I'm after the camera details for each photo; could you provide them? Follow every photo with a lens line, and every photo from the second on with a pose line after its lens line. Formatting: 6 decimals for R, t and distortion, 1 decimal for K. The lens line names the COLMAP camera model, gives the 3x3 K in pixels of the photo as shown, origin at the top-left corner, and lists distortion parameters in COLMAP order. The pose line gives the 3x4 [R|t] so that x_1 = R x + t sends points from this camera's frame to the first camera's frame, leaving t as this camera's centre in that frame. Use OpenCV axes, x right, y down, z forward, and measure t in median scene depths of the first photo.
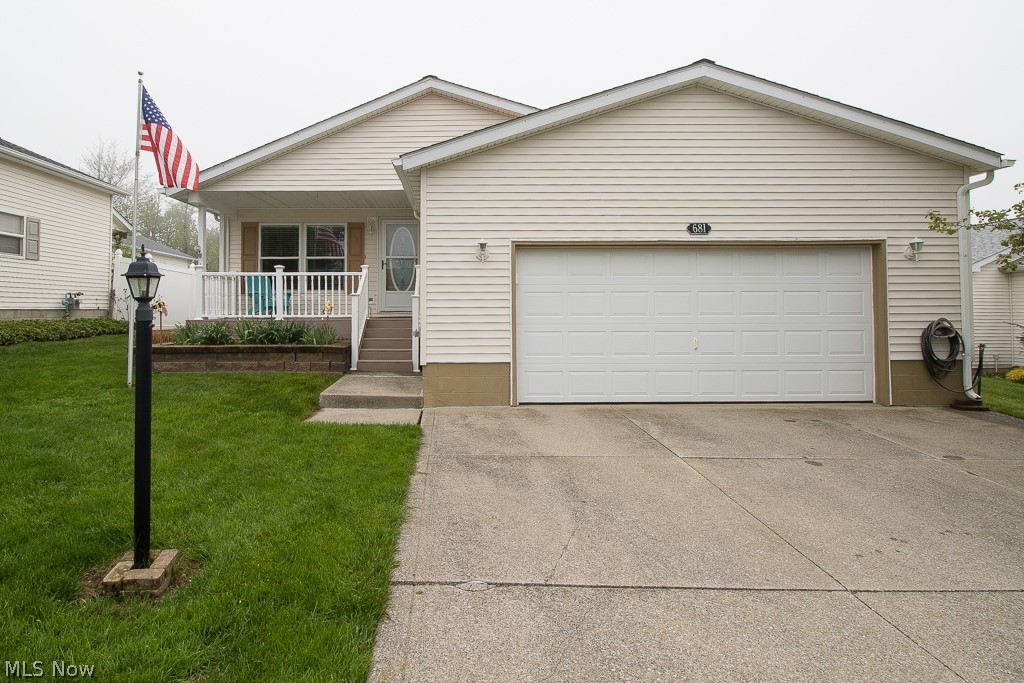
lens RADIAL K [[537.1, 0, 514.1], [0, 537.1, 304.7], [0, 0, 1]] dist [-0.013387, -0.003415]
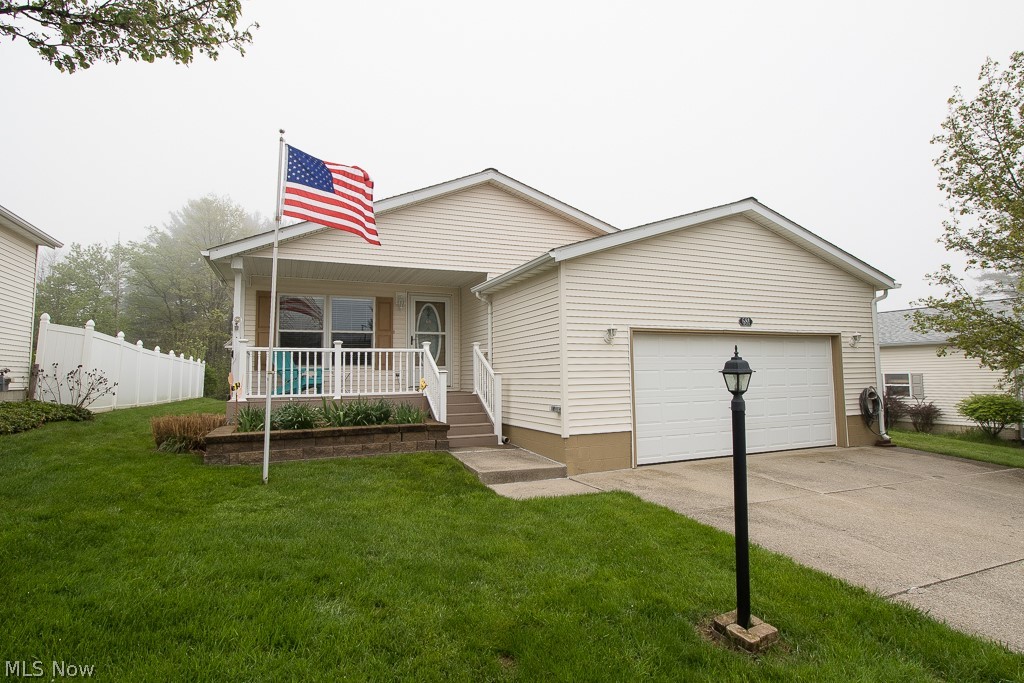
lens RADIAL K [[511.9, 0, 513.9], [0, 511.9, 344.3], [0, 0, 1]] dist [-0.009559, -0.001027]
pose [[0.921685, 0.013680, 0.387698, -0.667581], [0.006432, 0.998702, -0.050529, -0.026092], [-0.387886, 0.049065, 0.920400, 0.063235]]
